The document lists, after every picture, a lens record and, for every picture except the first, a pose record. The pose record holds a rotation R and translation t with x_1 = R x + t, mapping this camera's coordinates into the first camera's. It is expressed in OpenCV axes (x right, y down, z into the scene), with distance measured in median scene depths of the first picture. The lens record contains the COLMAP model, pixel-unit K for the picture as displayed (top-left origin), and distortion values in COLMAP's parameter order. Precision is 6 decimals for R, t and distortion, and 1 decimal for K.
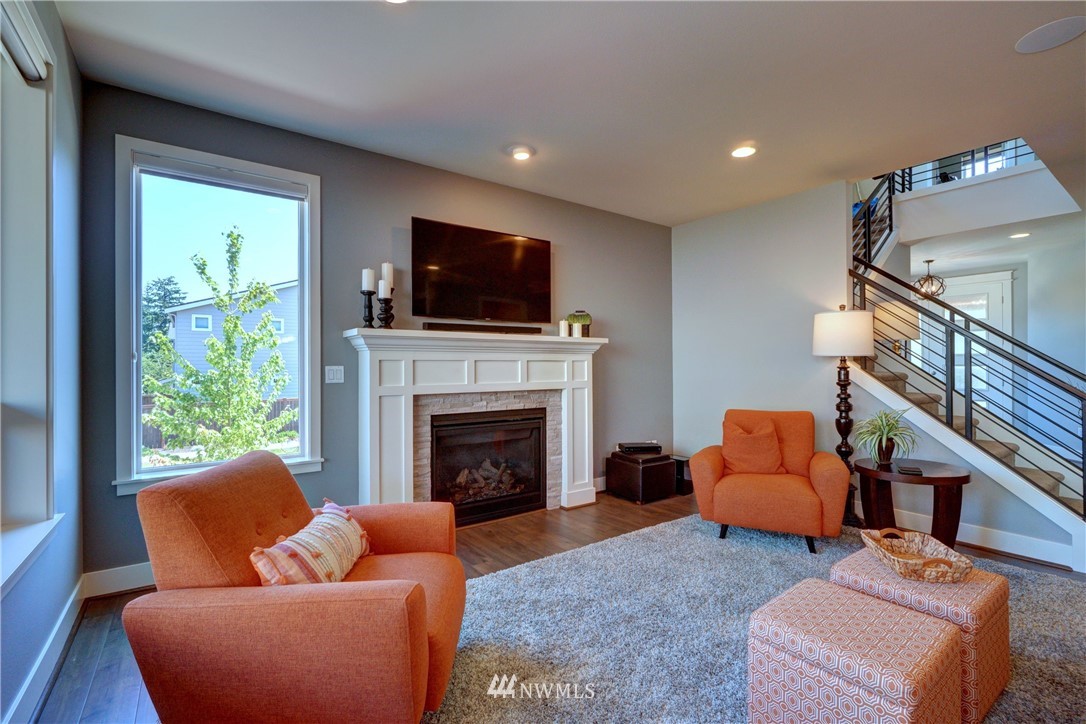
lens RADIAL K [[482.6, 0, 543.0], [0, 482.6, 362.0], [0, 0, 1]] dist [-0.002639, -0.000263]
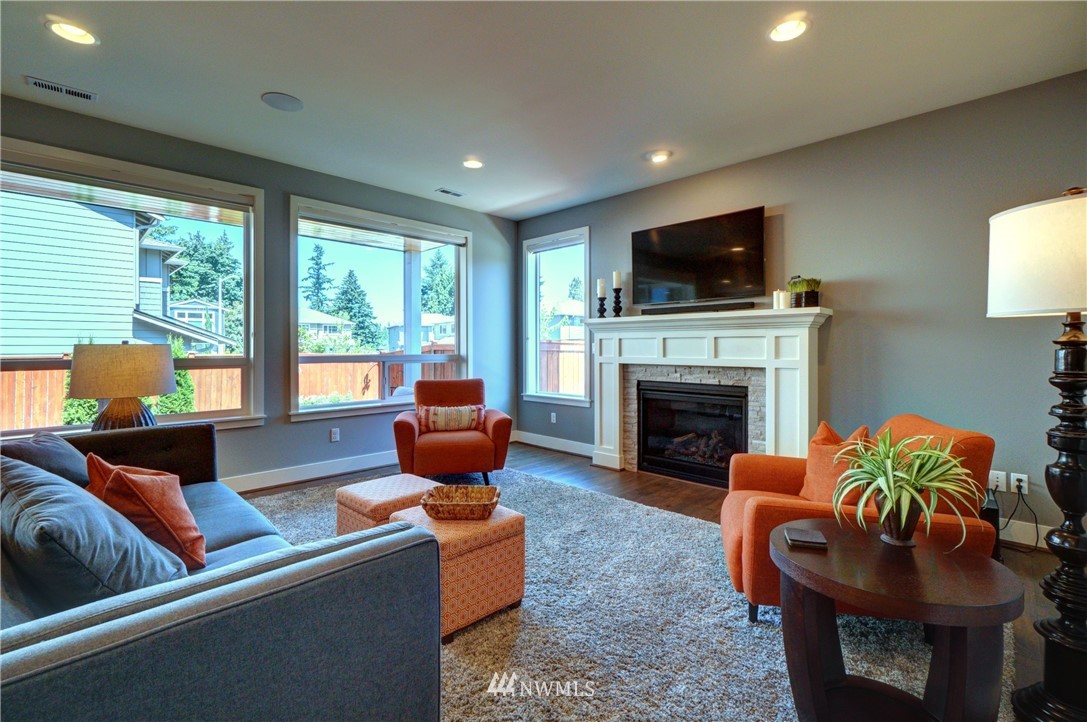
lens RADIAL K [[484.2, 0, 535.4], [0, 484.2, 348.6], [0, 0, 1]] dist [-0.003071, -0.000125]
pose [[0.159279, 0.008674, -0.987196, 0.971606], [0.008656, 0.999911, 0.010182, 0.007743], [0.987196, -0.010166, 0.159189, 0.488251]]
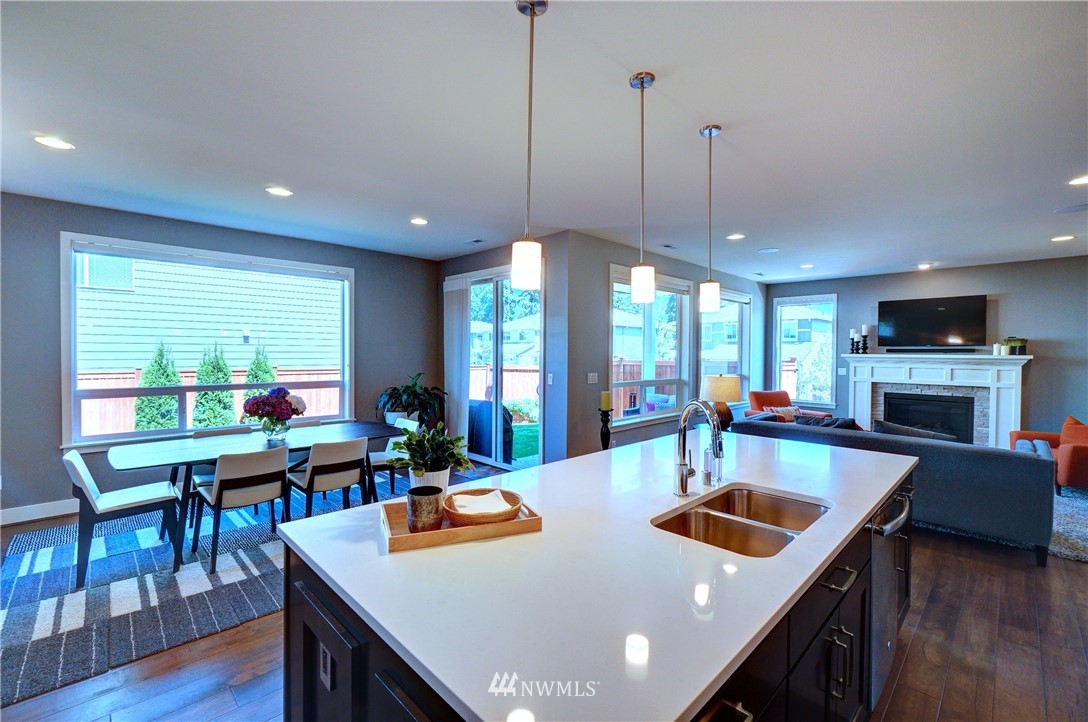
lens RADIAL K [[465.2, 0, 541.5], [0, 465.2, 359.0], [0, 0, 1]] dist [-0.001081, 0.000084]
pose [[0.145222, 0.022712, -0.989138, 1.524810], [-0.000645, 0.999738, 0.022861, -0.081815], [0.989399, -0.002682, 0.145199, -0.786733]]
